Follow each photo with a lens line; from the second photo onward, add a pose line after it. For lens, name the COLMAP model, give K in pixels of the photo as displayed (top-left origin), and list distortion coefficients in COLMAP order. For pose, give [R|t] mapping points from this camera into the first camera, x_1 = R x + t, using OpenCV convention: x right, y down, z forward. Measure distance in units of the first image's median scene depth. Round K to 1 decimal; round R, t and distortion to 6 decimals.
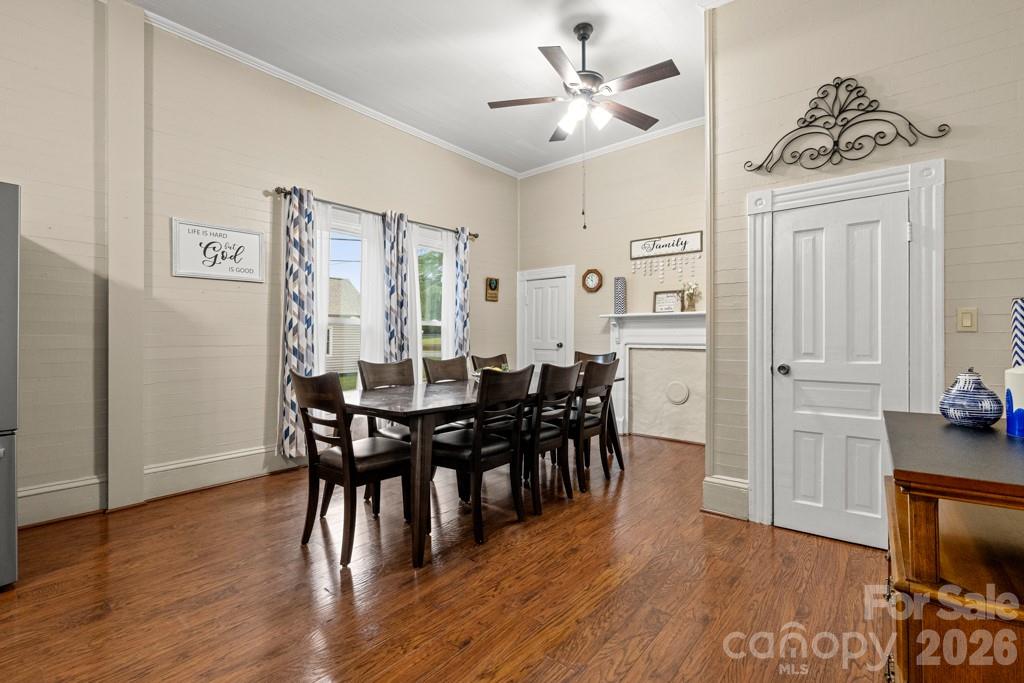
lens RADIAL K [[459.3, 0, 511.1], [0, 459.3, 341.0], [0, 0, 1]] dist [-0.003828, -0.000117]
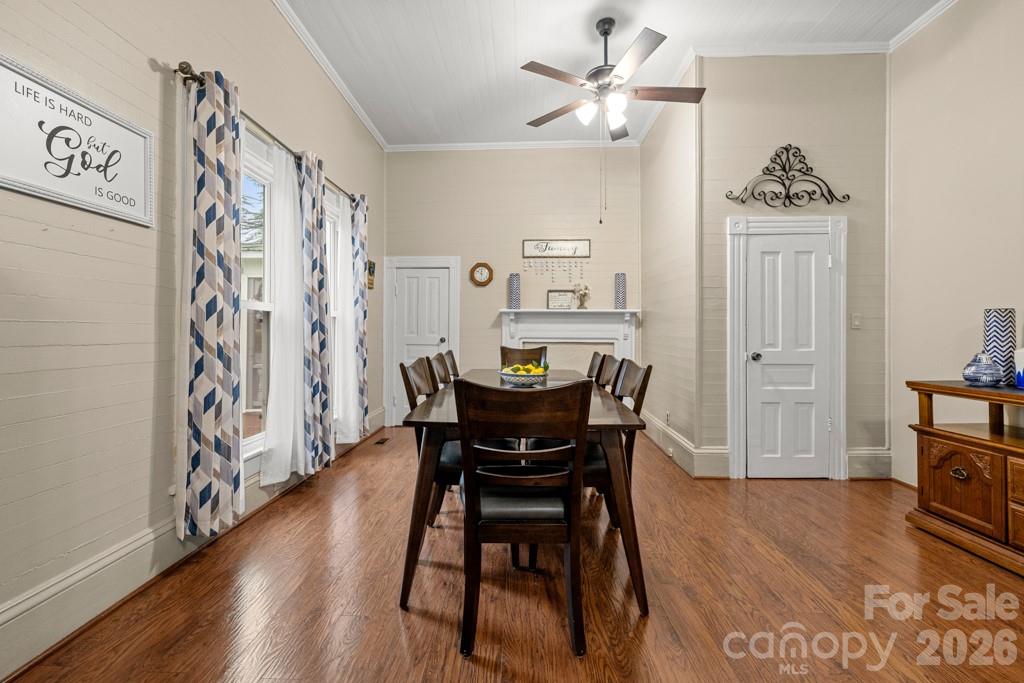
lens RADIAL K [[436.6, 0, 513.1], [0, 436.6, 334.7], [0, 0, 1]] dist [0.005193, -0.000030]
pose [[0.787021, 0.000847, 0.616926, -0.555505], [0.001435, 0.999994, -0.003204, 0.002371], [-0.616925, 0.003406, 0.787015, 0.346957]]
